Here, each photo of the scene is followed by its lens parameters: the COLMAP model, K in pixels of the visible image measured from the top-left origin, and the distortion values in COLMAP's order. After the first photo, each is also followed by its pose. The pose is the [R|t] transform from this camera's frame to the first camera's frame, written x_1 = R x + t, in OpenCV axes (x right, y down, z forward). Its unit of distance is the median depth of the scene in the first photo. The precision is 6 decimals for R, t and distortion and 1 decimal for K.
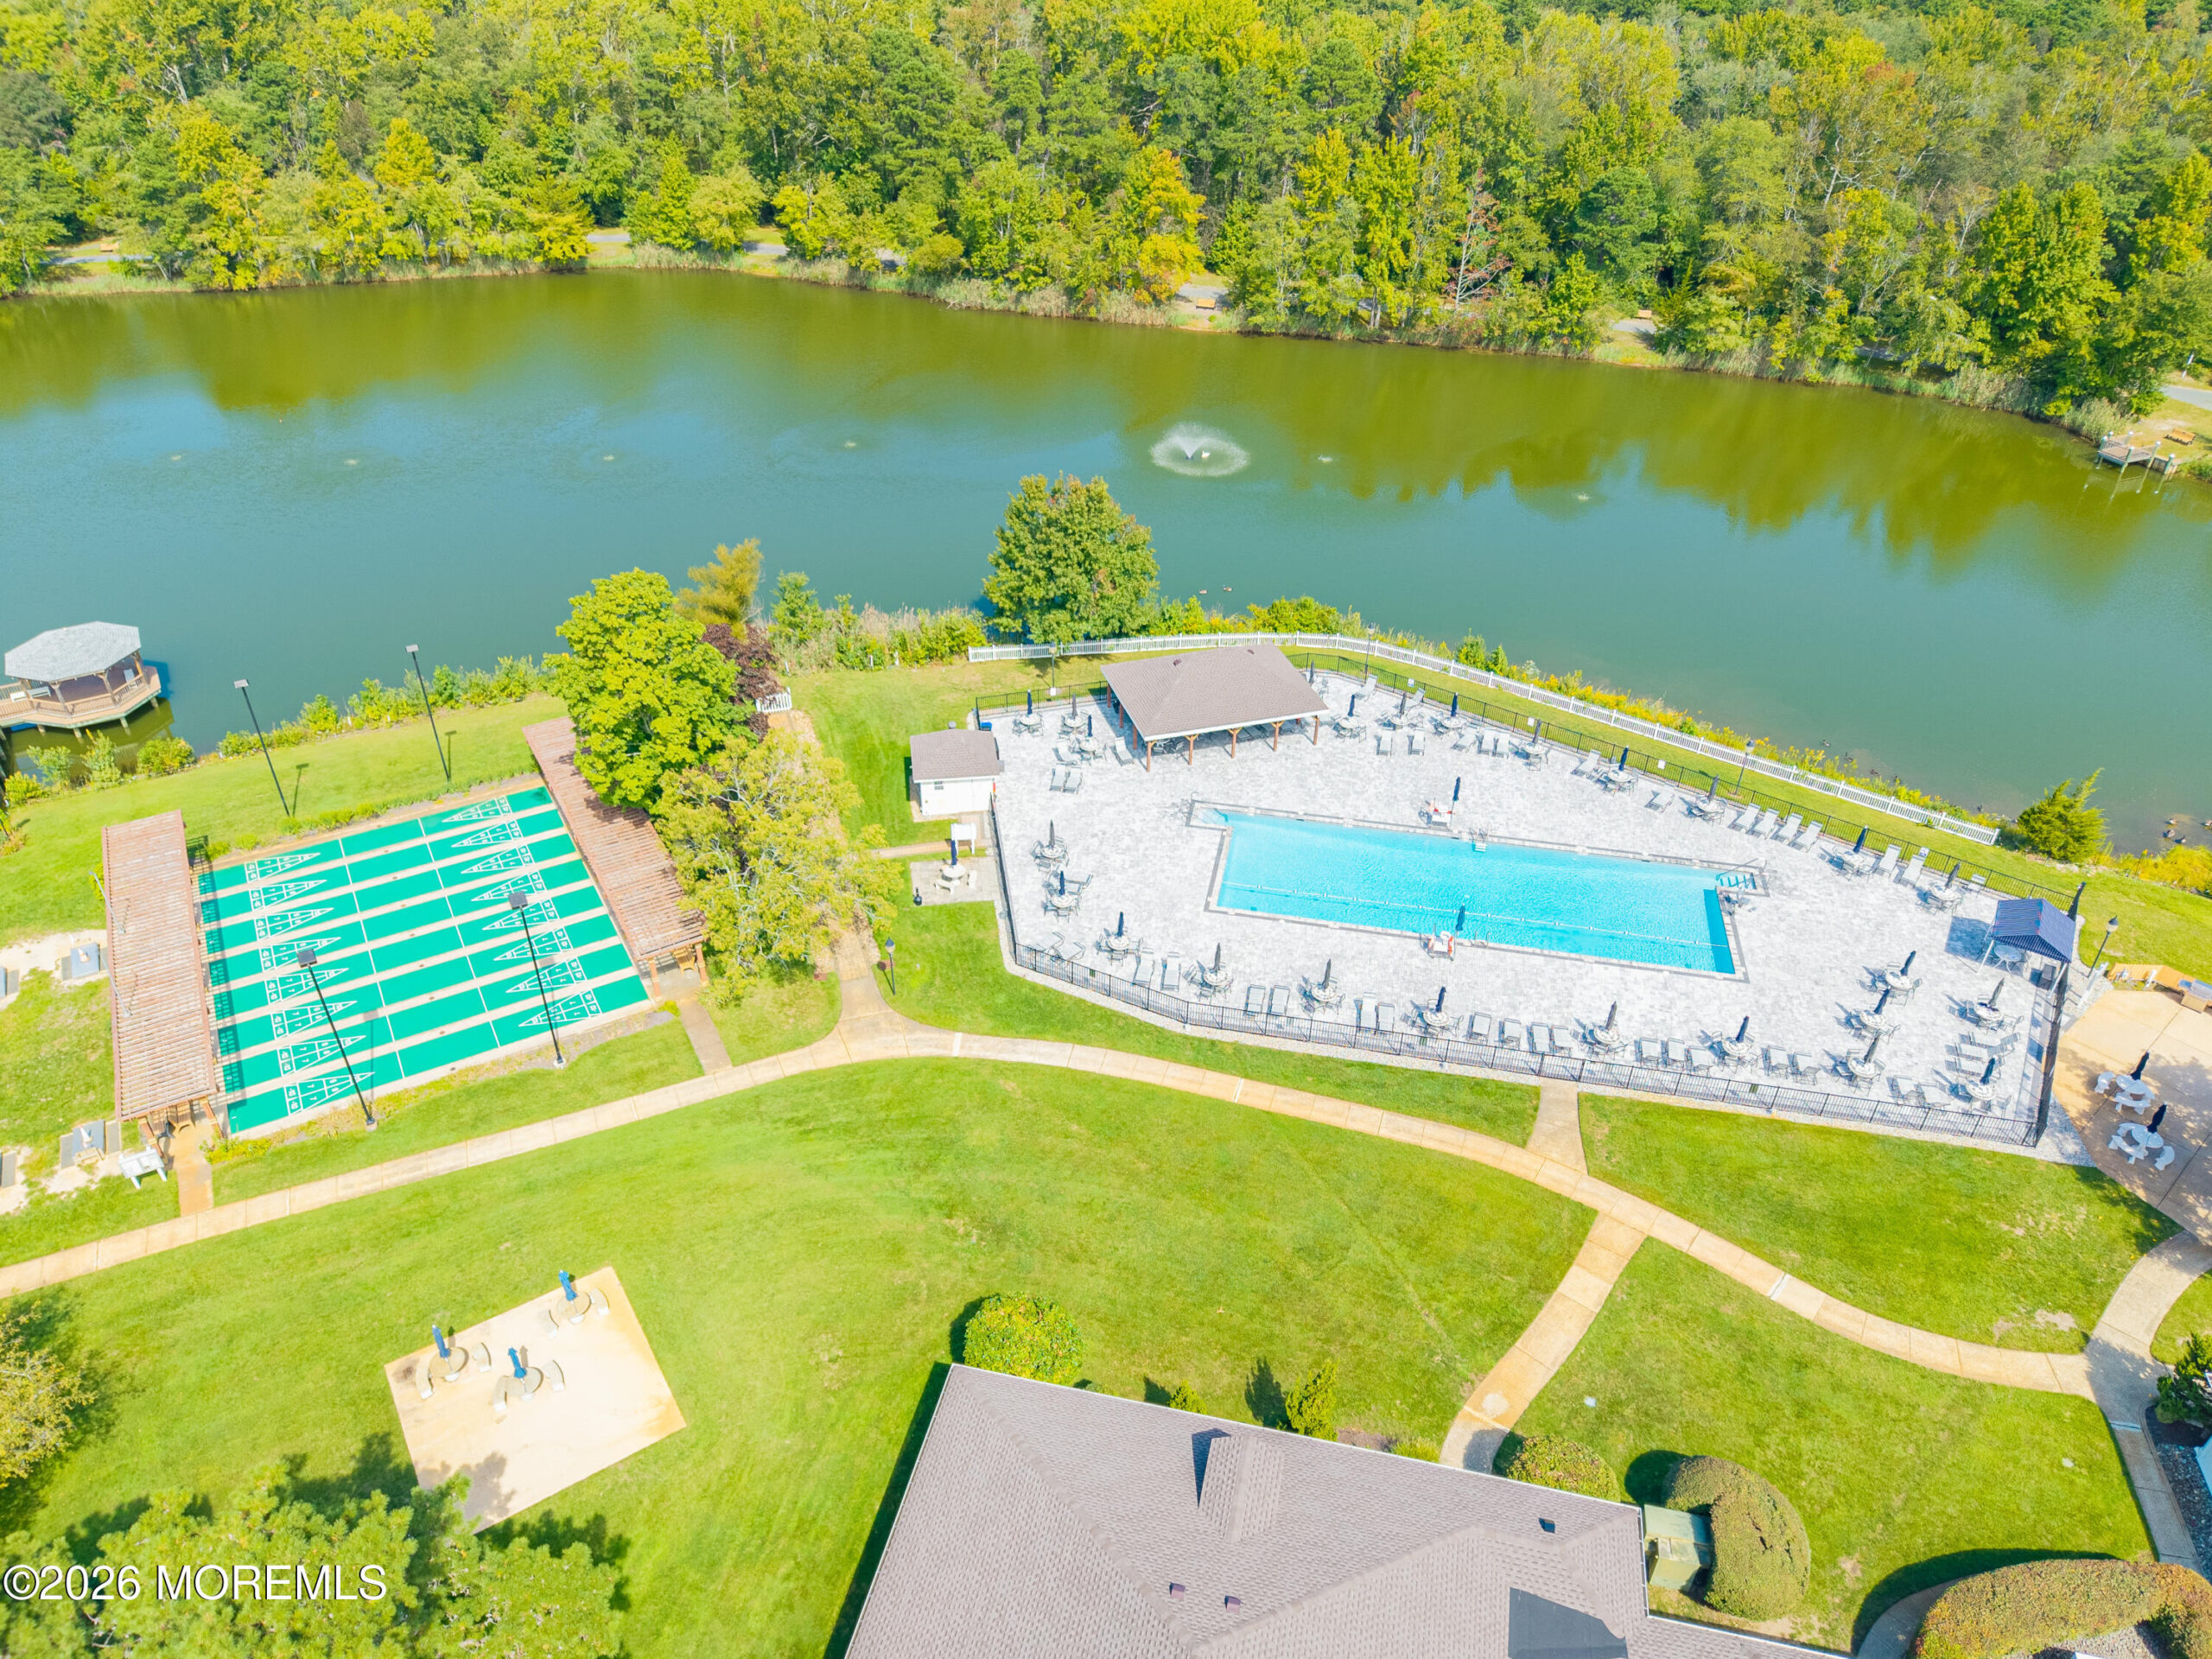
lens RADIAL K [[1558.7, 0, 1067.7], [0, 1558.7, 832.4], [0, 0, 1]] dist [0.030862, -0.039580]
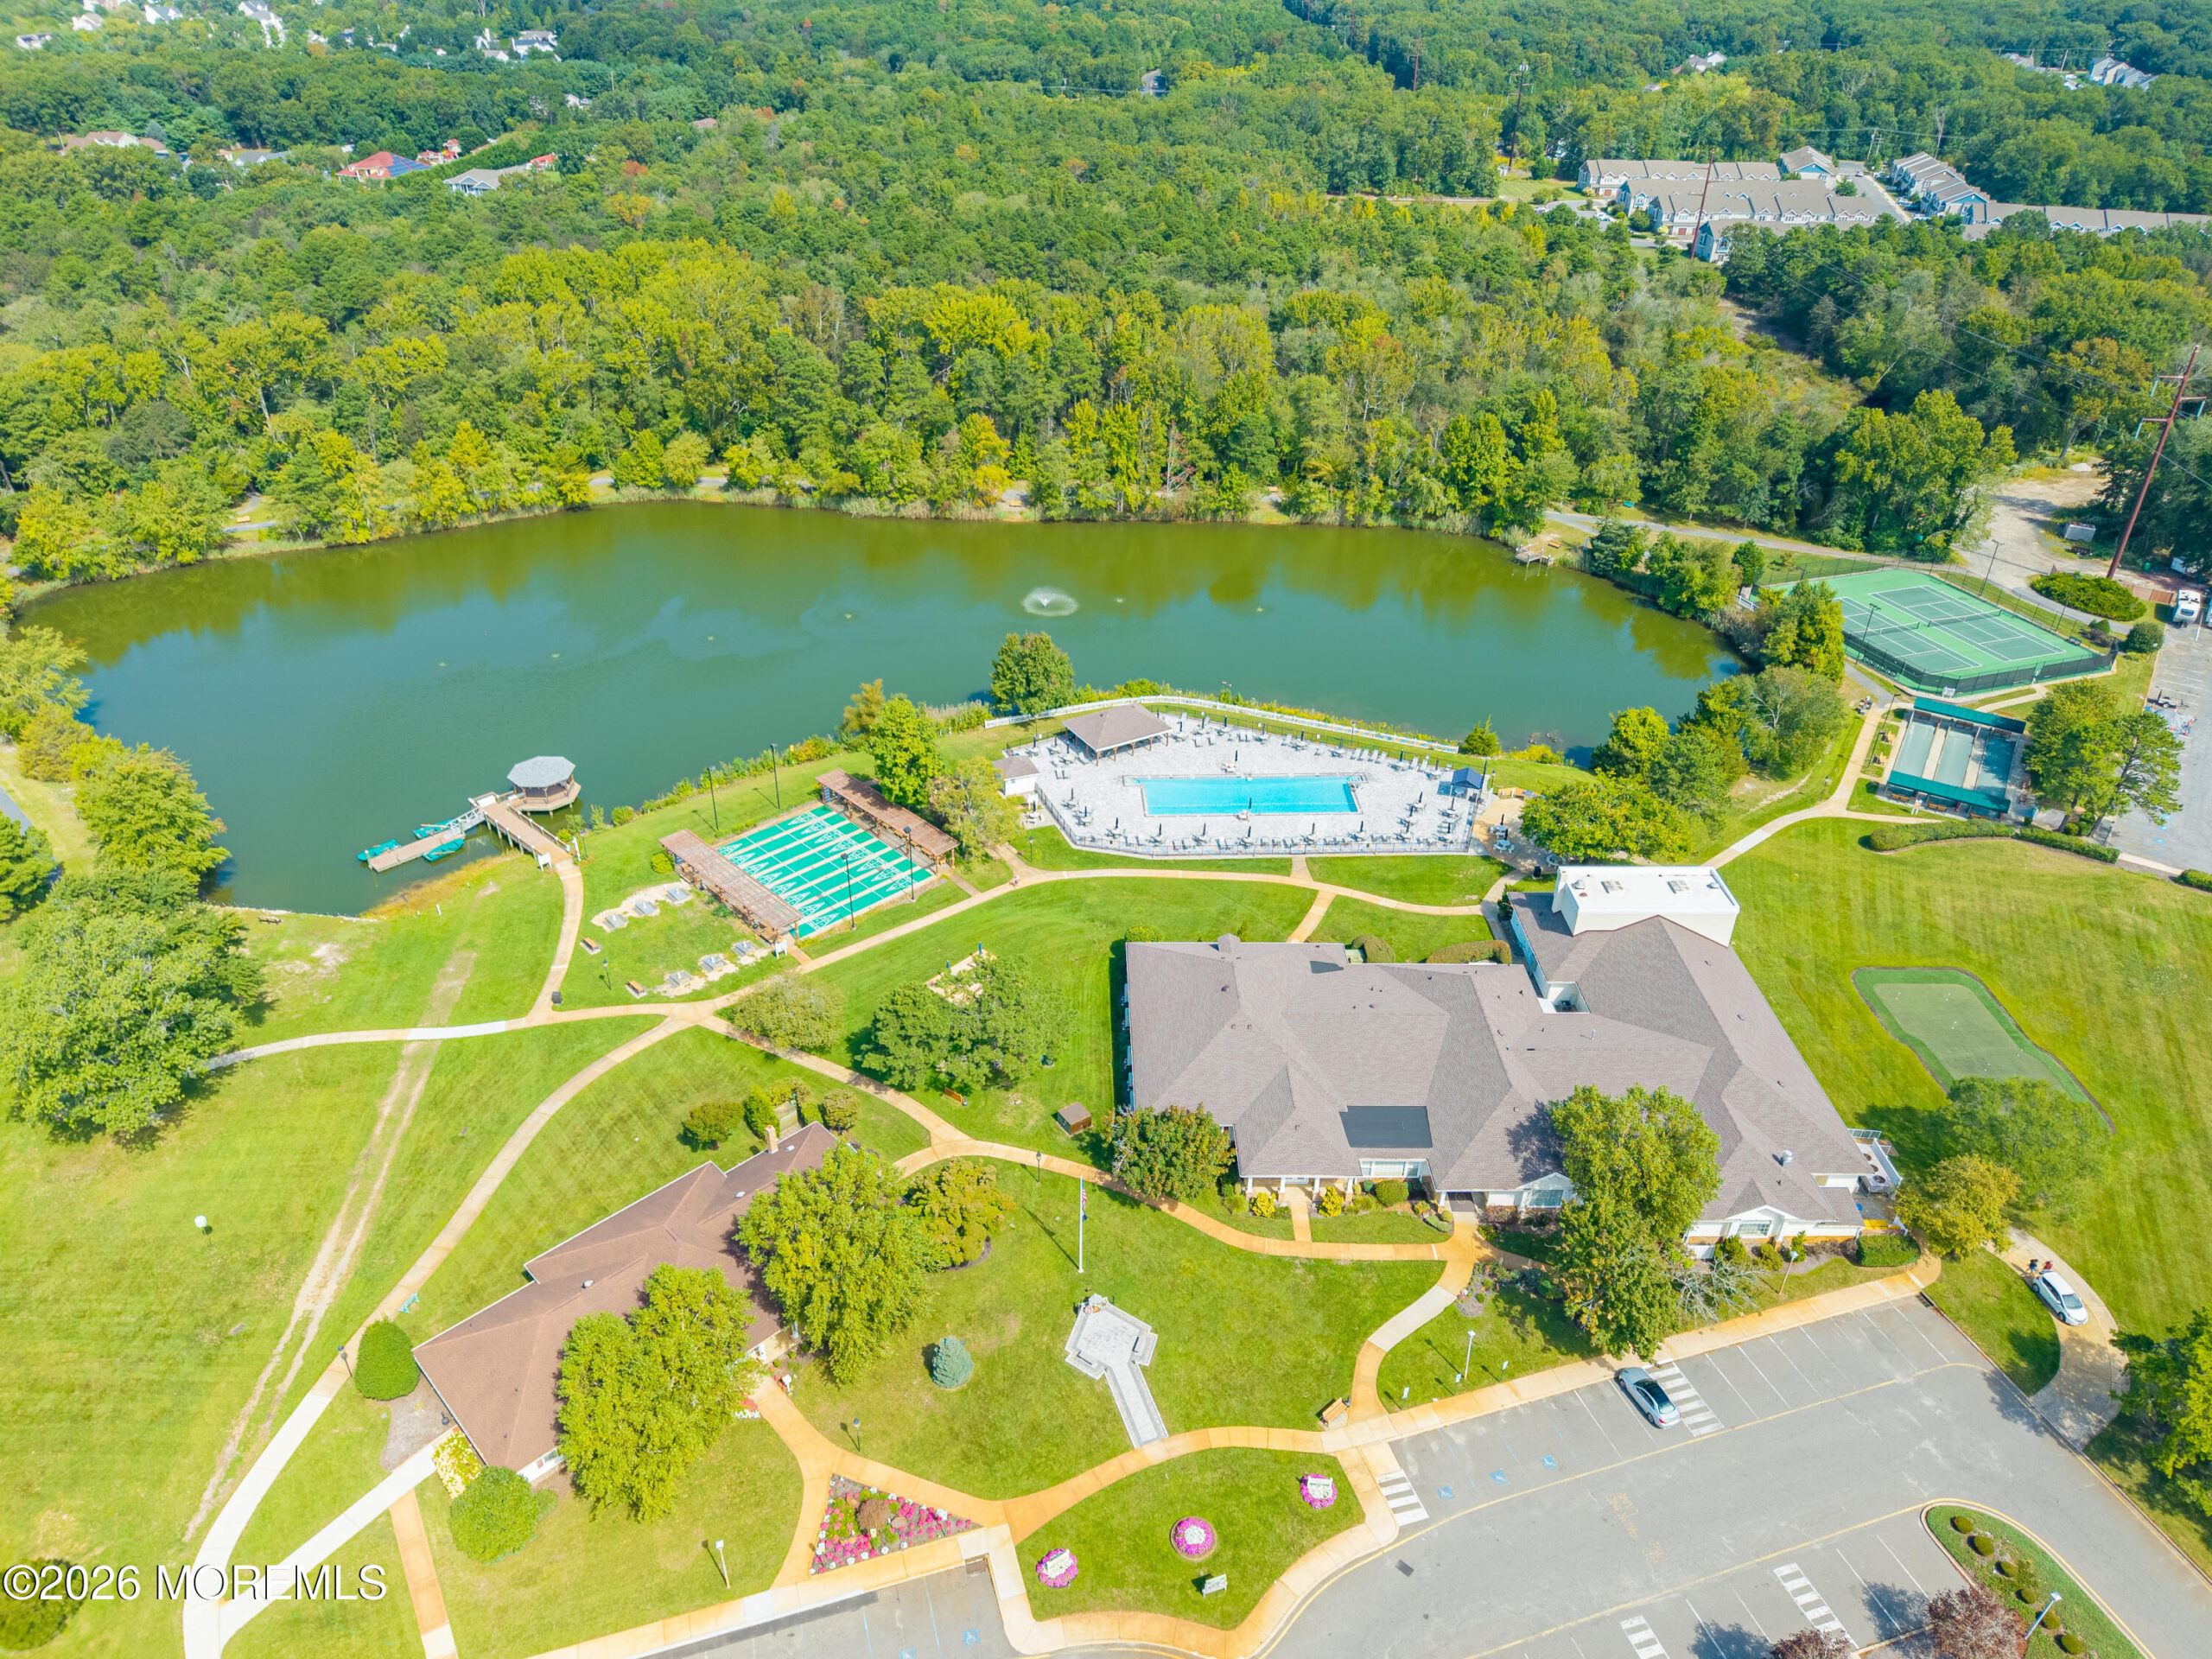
lens RADIAL K [[1545.7, 0, 1106.0], [0, 1545.7, 829.5], [0, 0, 1]] dist [0.107930, -0.171980]
pose [[0.967708, -0.125982, 0.218335, -0.245434], [0.136941, 0.989934, -0.035750, 0.074512], [-0.211633, 0.064495, 0.975219, -0.642792]]
